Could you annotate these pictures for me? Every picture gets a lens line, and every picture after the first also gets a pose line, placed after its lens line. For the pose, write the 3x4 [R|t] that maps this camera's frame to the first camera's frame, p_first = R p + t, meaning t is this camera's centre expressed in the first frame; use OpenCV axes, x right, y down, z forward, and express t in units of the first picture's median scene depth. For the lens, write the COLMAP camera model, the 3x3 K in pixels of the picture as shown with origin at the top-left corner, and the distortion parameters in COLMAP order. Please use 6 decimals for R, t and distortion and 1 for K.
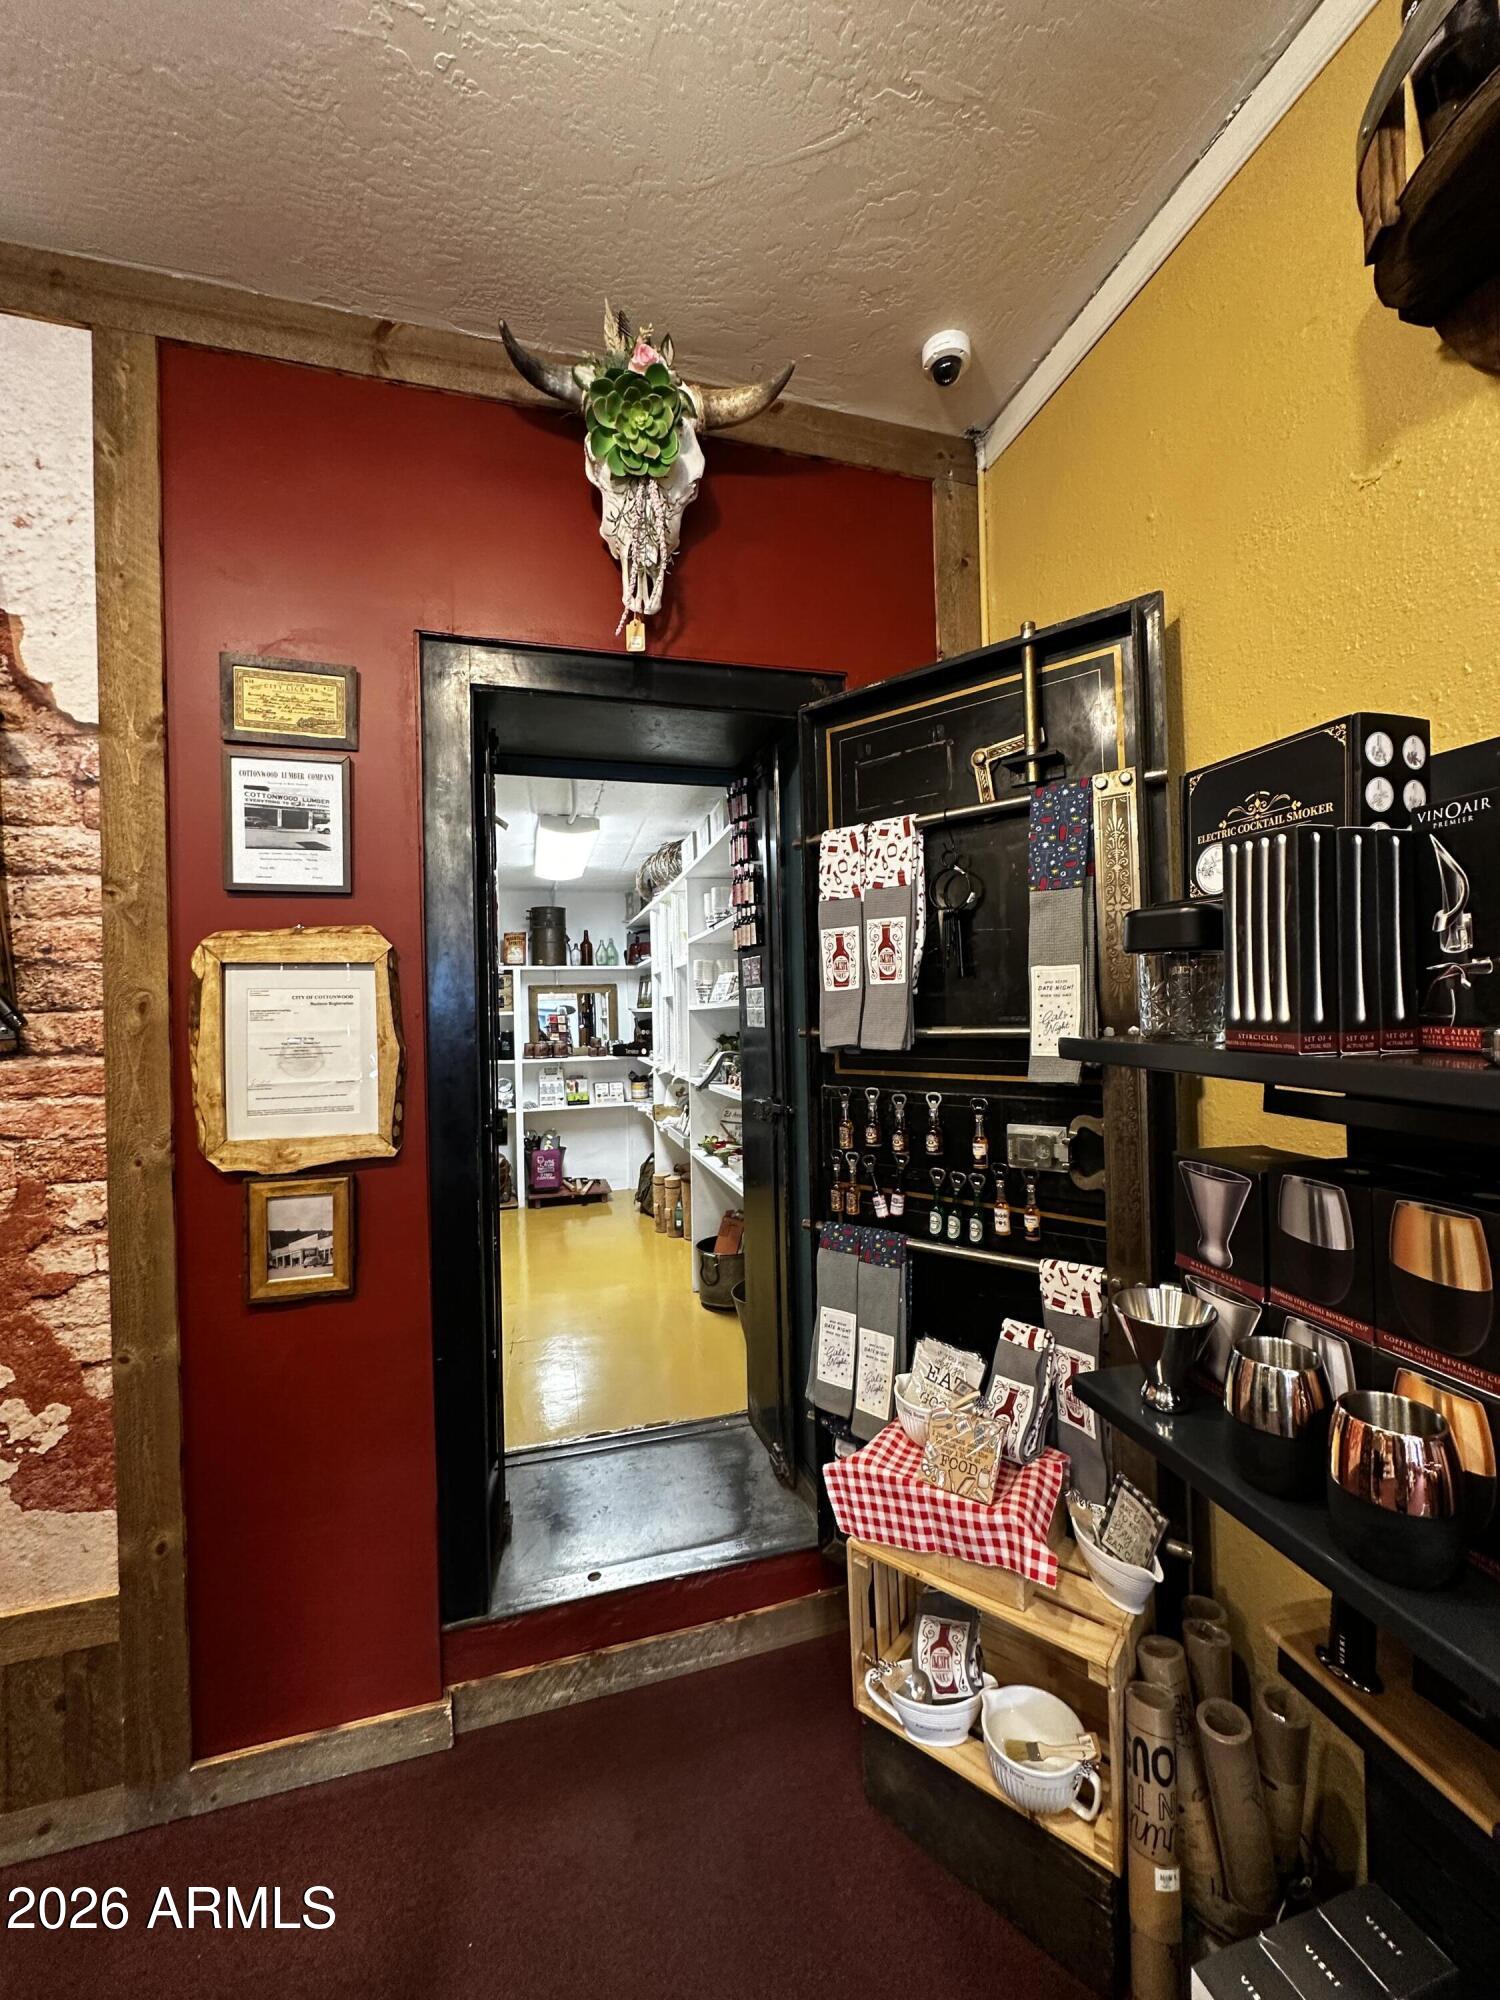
lens RADIAL K [[797.7, 0, 750.0], [0, 797.7, 1000.0], [0, 0, 1]] dist [-0.004301, 0.000933]
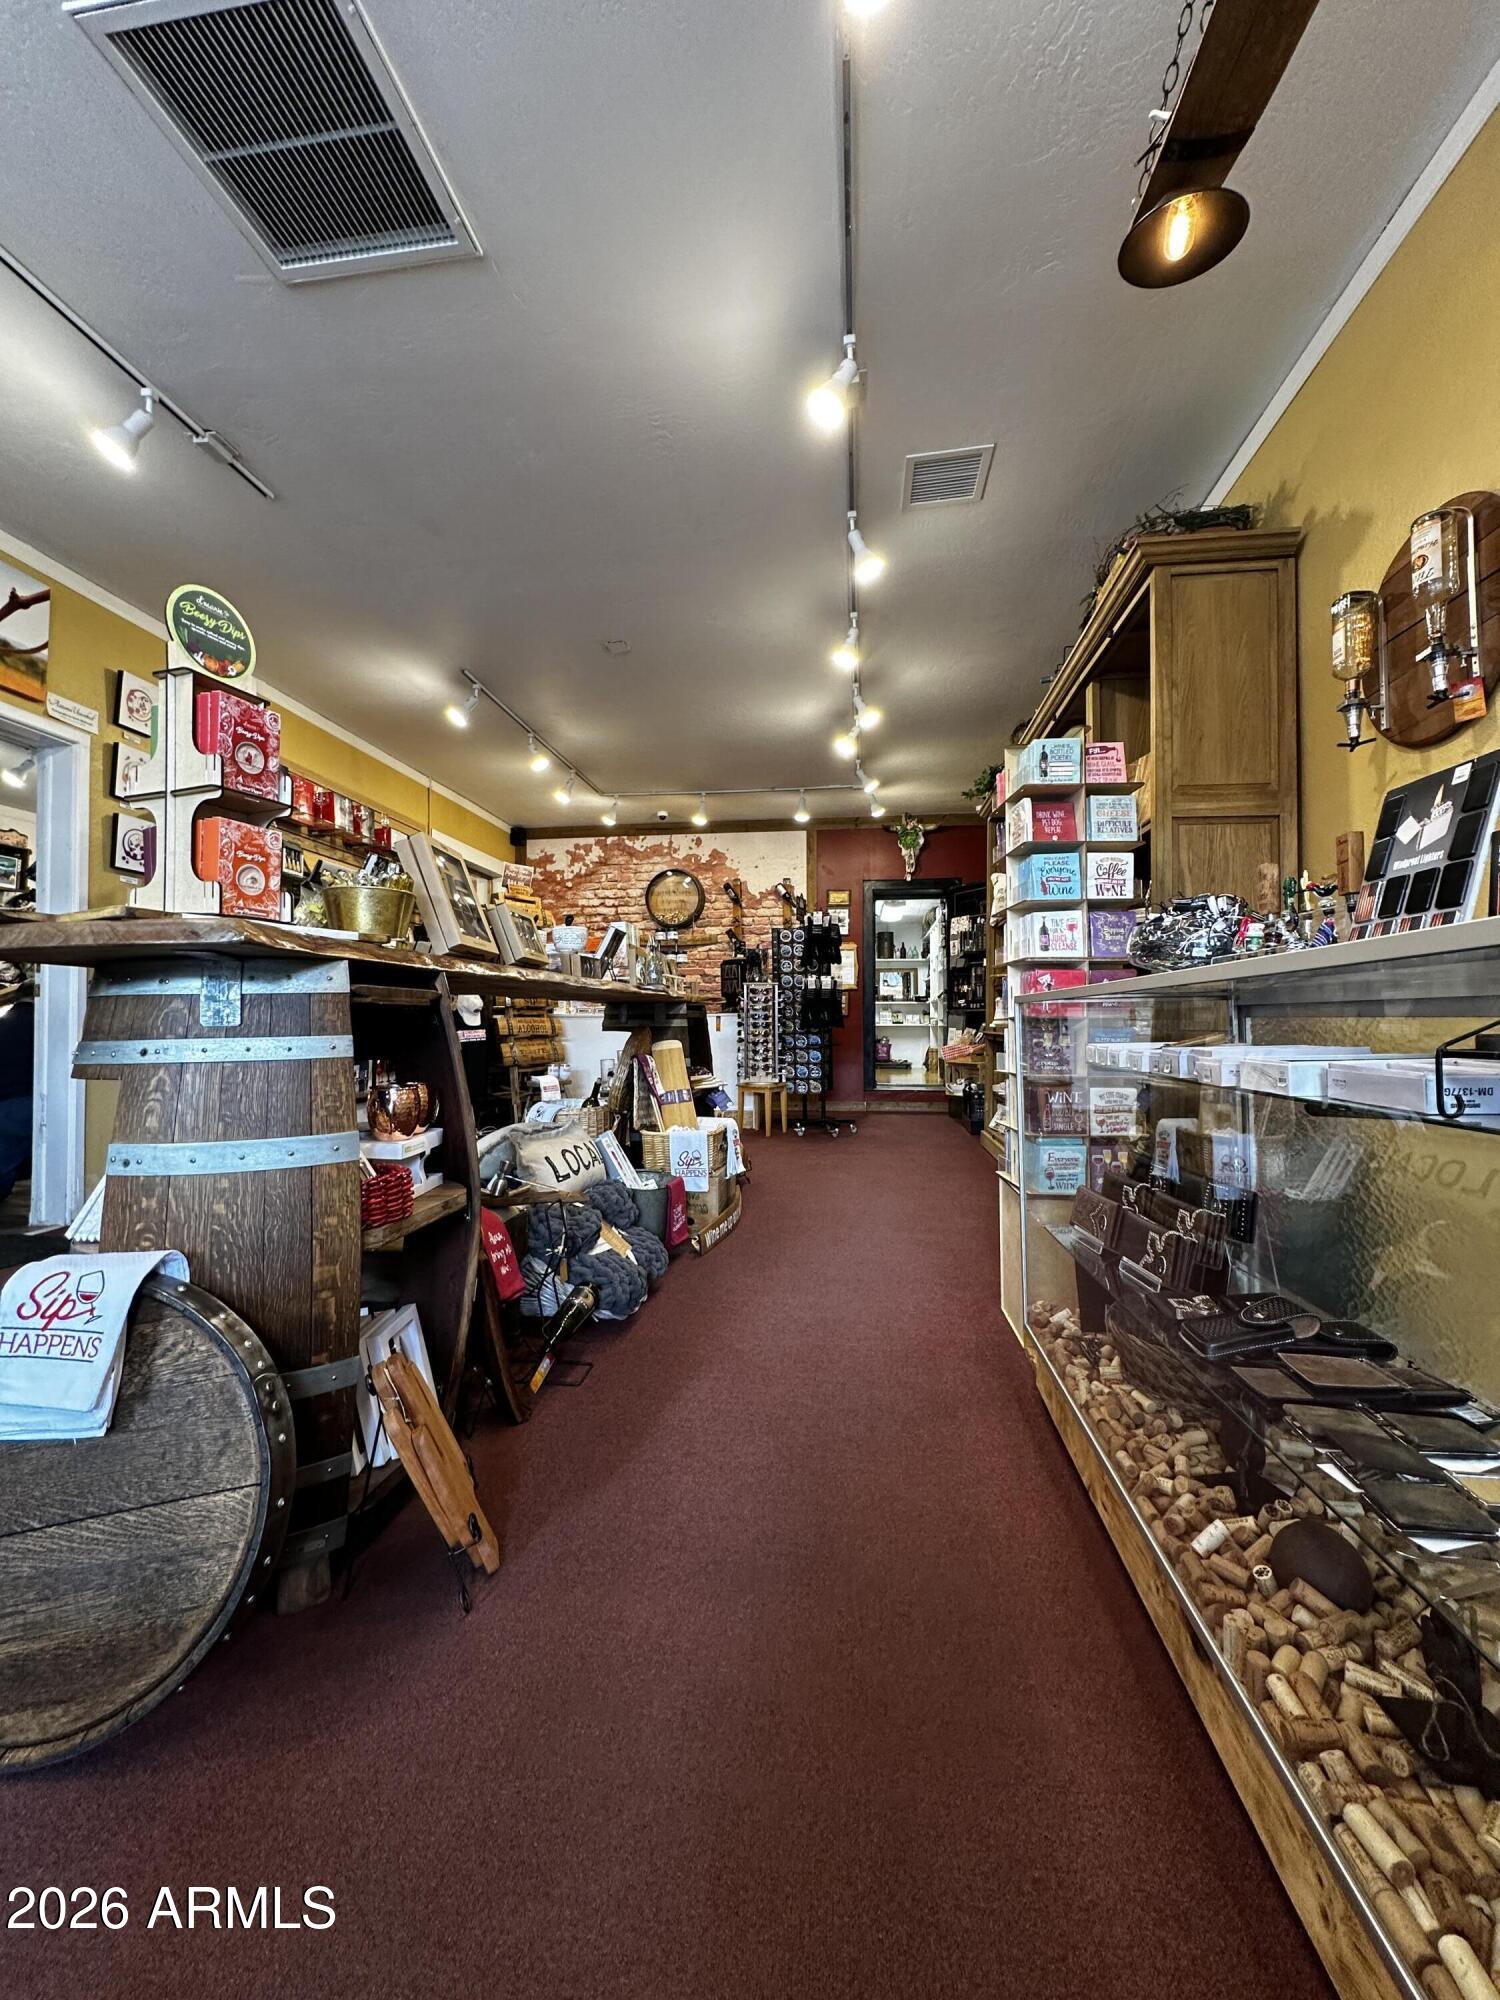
lens RADIAL K [[797.7, 0, 750.0], [0, 797.7, 1000.0], [0, 0, 1]] dist [-0.004301, 0.000933]
pose [[0.918246, 0.014971, -0.395728, 0.309385], [-0.020676, 0.999735, -0.010157, 0.113546], [0.395471, 0.017508, 0.918312, -1.304014]]
